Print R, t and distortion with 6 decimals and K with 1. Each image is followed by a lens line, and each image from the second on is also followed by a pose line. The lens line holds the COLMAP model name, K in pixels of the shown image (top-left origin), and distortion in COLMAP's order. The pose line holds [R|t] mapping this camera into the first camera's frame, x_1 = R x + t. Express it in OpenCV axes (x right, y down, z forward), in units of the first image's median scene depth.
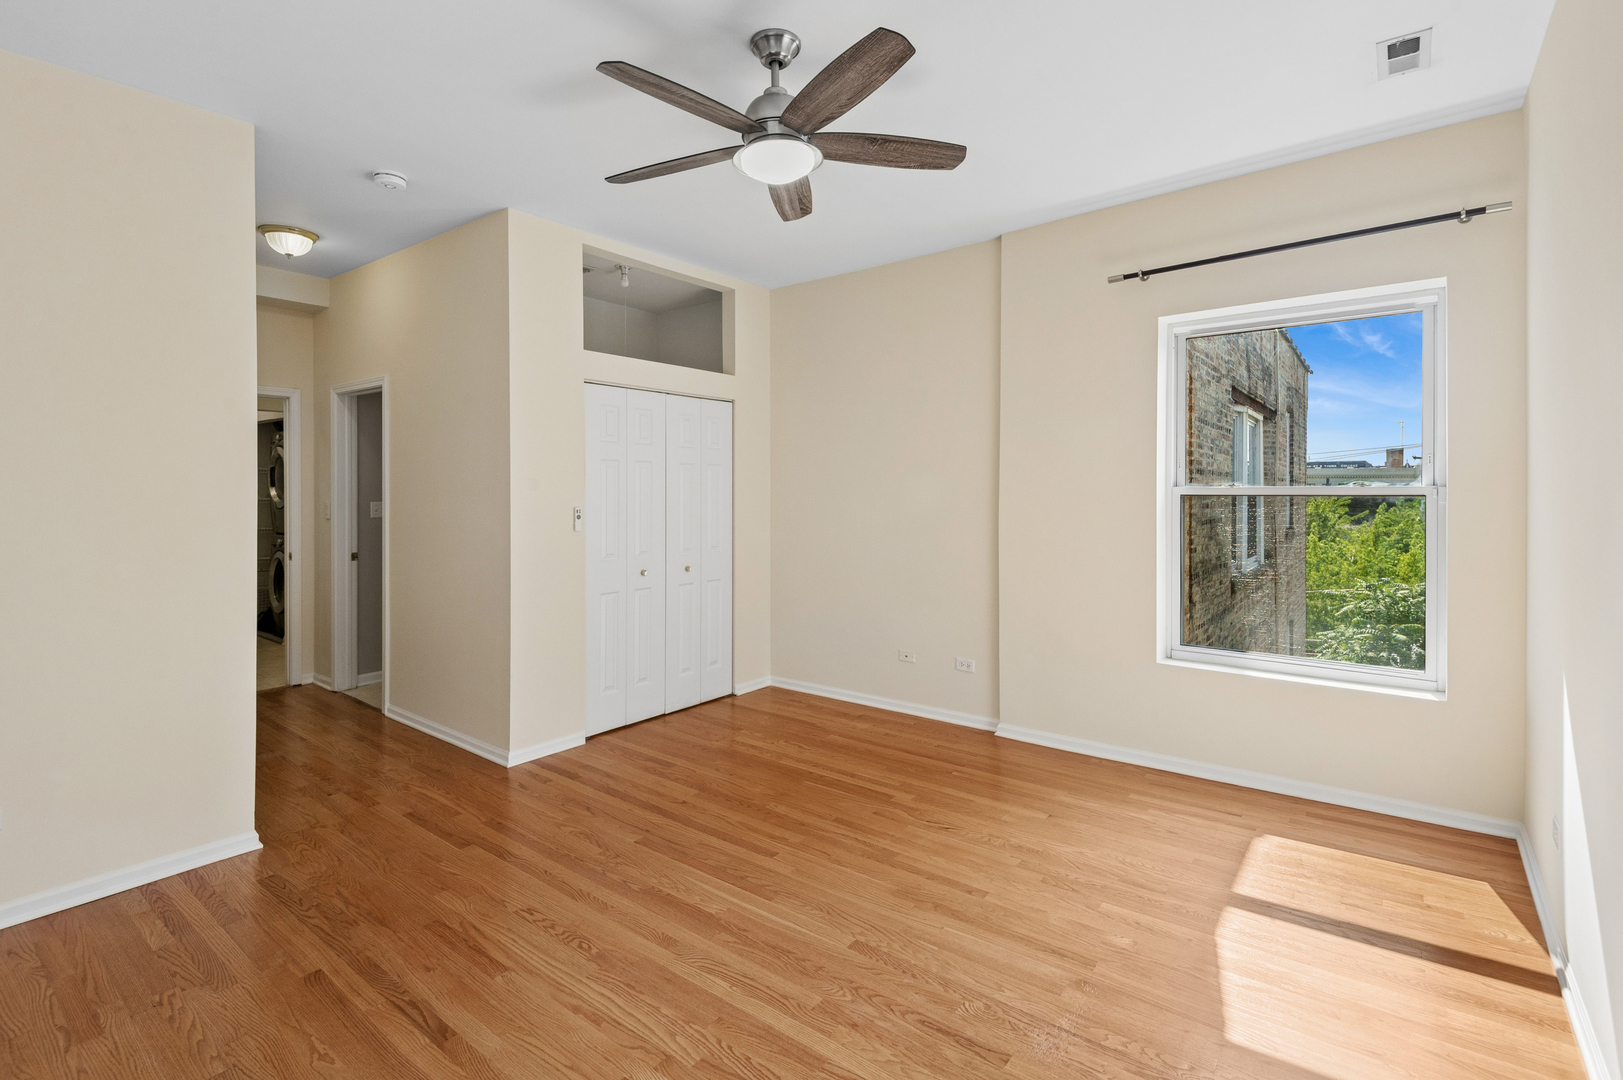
lens RADIAL K [[749.9, 0, 793.4], [0, 749.9, 497.8], [0, 0, 1]] dist [0.022713, -0.000143]
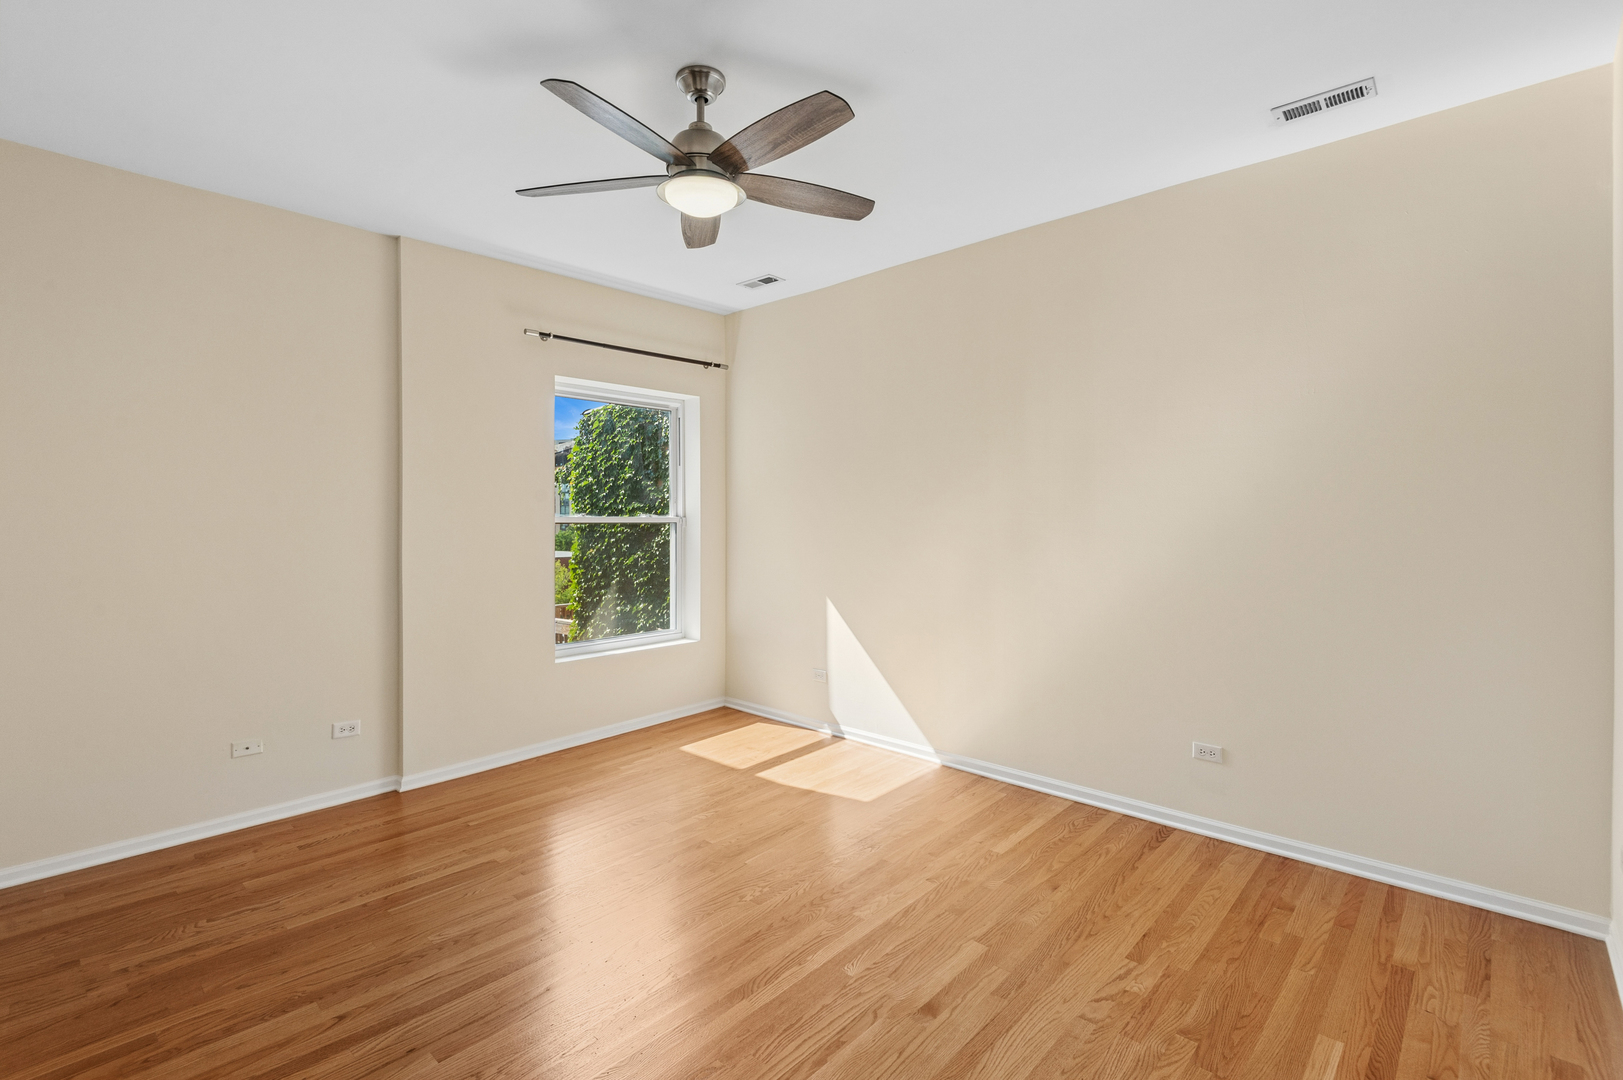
lens RADIAL K [[743.2, 0, 800.5], [0, 743.2, 535.1], [0, 0, 1]] dist [0.035290, -0.022082]
pose [[0.080500, -0.019197, 0.996570, -0.793927], [0.012103, 0.999760, 0.018281, -0.002189], [-0.996681, 0.010589, 0.080713, 0.615501]]
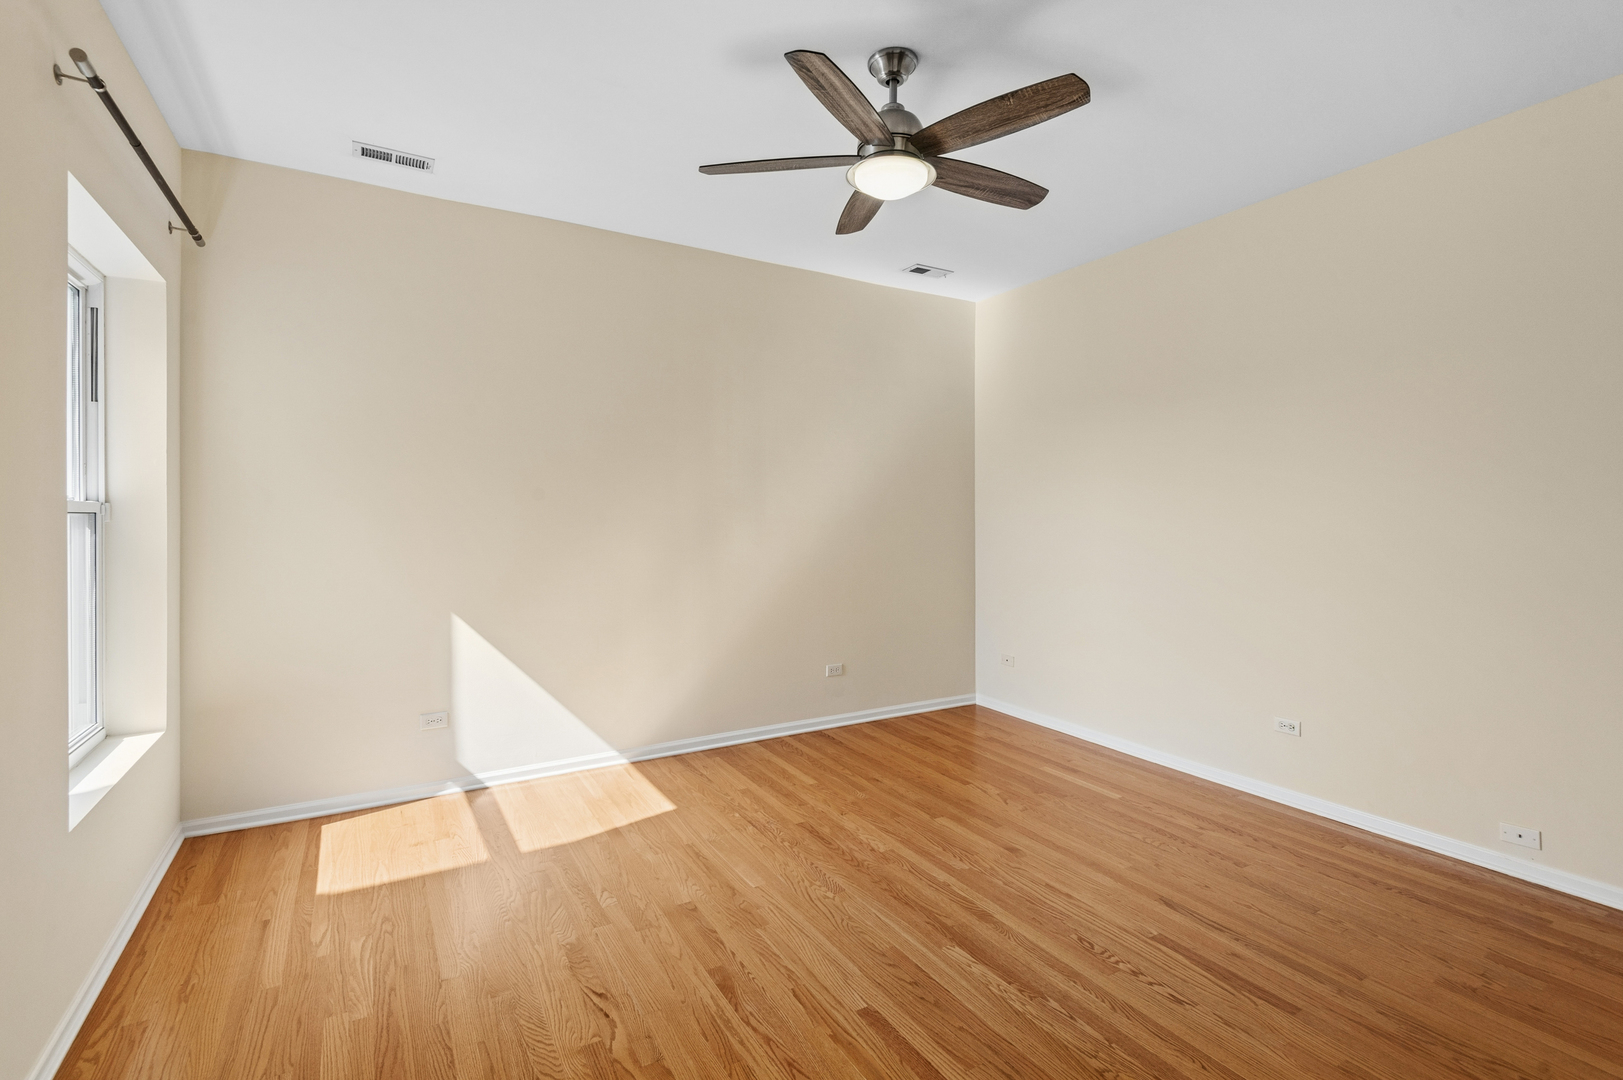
lens RADIAL K [[743.2, 0, 800.5], [0, 743.2, 535.1], [0, 0, 1]] dist [0.035290, -0.022082]
pose [[-0.933625, -0.004299, 0.358225, -0.206324], [0.007346, 0.999488, 0.031142, 0.001535], [-0.358176, 0.031706, -0.933116, 1.547653]]
